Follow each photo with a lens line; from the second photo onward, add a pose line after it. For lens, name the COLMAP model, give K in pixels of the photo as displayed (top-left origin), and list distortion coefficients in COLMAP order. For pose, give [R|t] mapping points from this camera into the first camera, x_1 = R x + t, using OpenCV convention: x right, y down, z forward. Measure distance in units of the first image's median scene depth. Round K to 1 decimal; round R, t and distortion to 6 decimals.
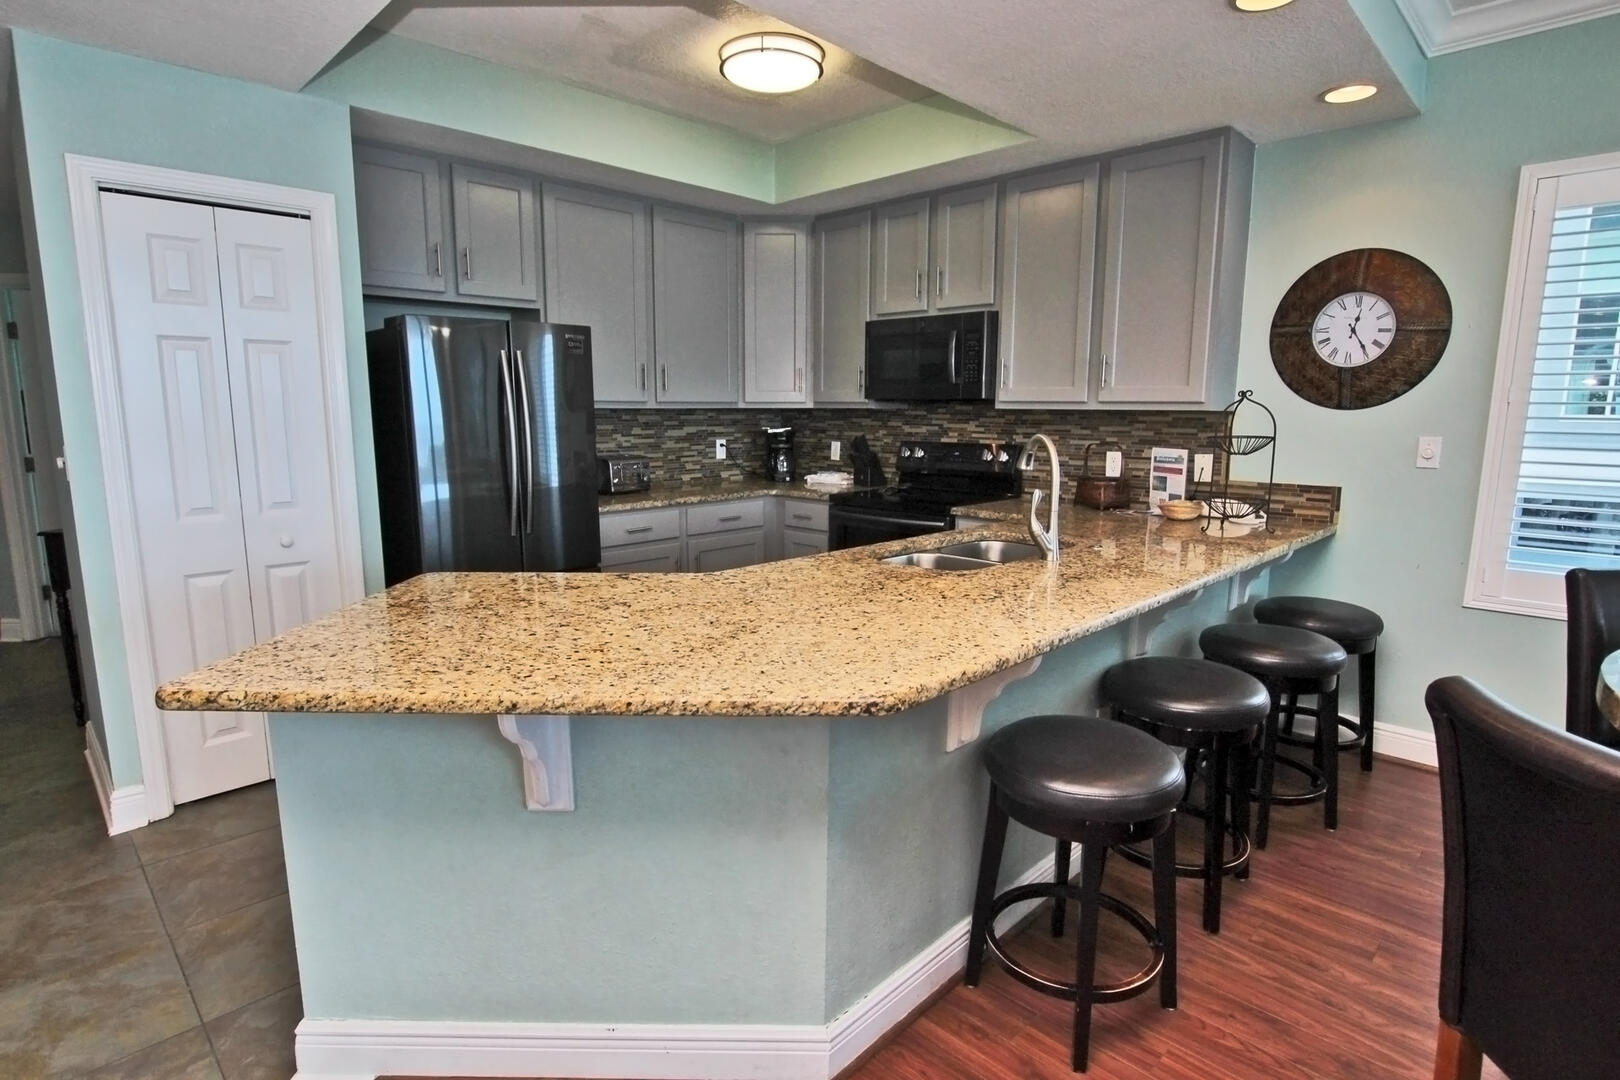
lens RADIAL K [[829.9, 0, 811.3], [0, 829.9, 542.8], [0, 0, 1]] dist [-0.022642, 0.001185]
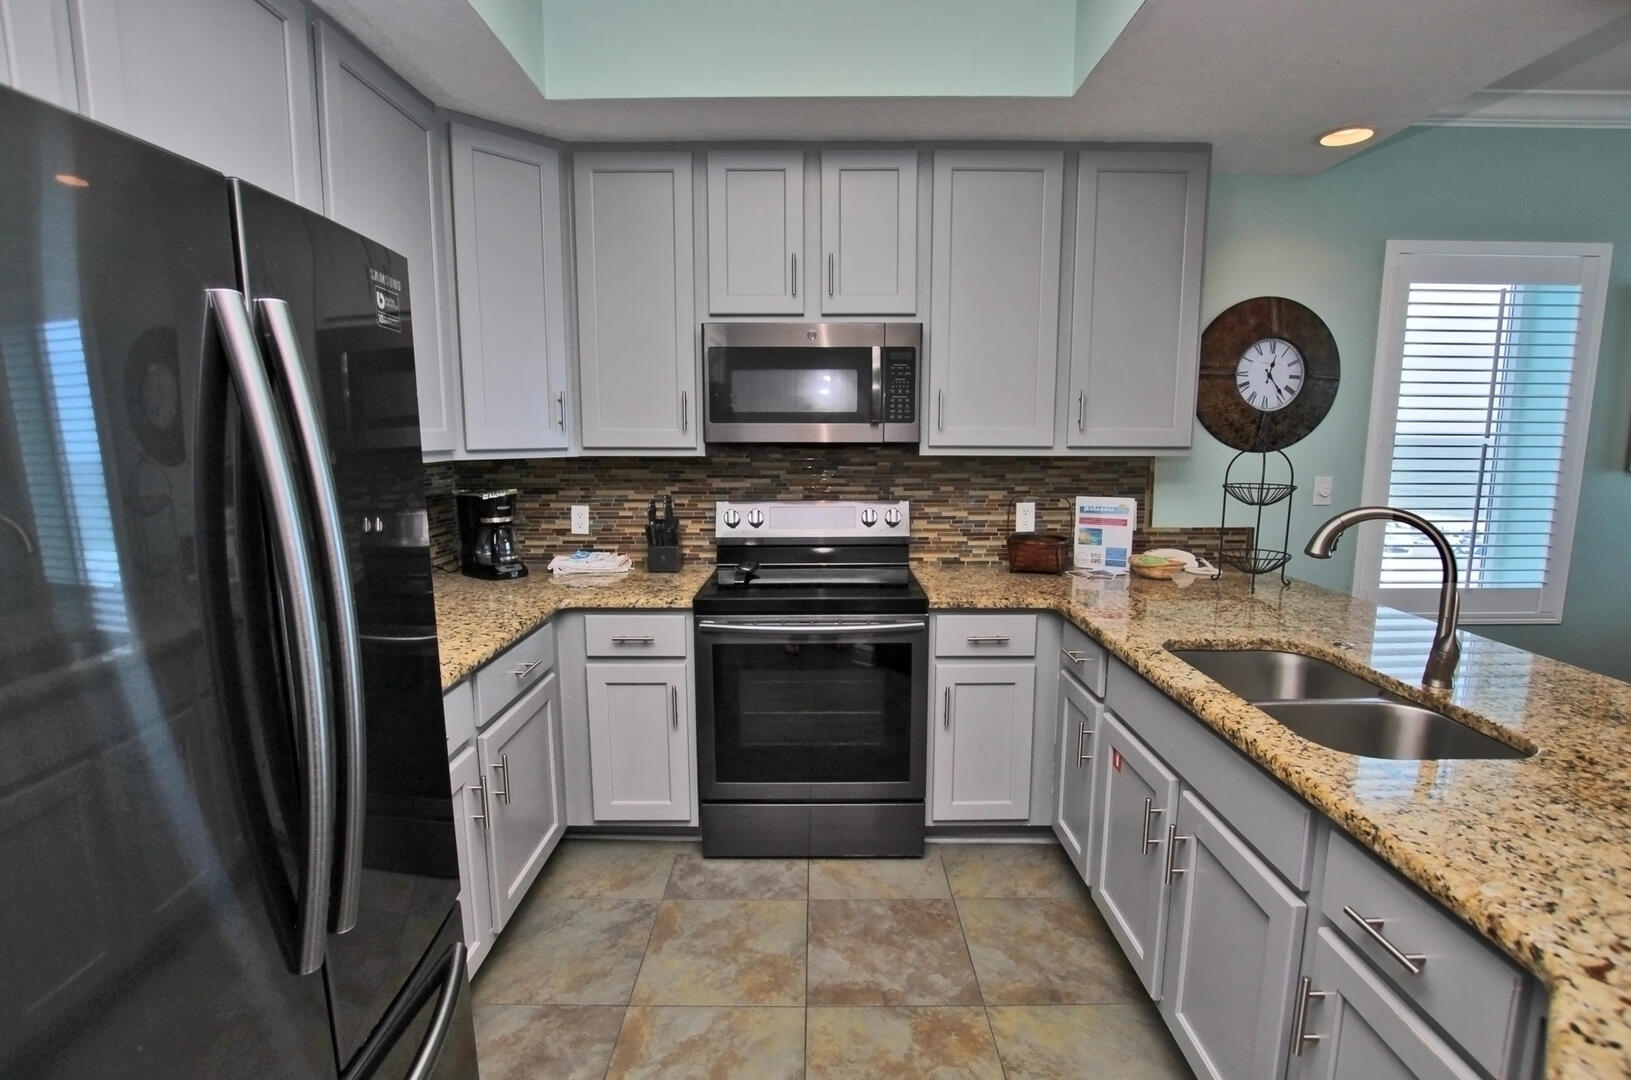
lens RADIAL K [[739.9, 0, 818.7], [0, 739.9, 541.0], [0, 0, 1]] dist [-0.017827, -0.000366]
pose [[0.704329, -0.104529, 0.702136, -0.371980], [0.116975, 0.992668, 0.030441, -0.136770], [-0.700170, 0.060692, 0.711392, 0.699672]]
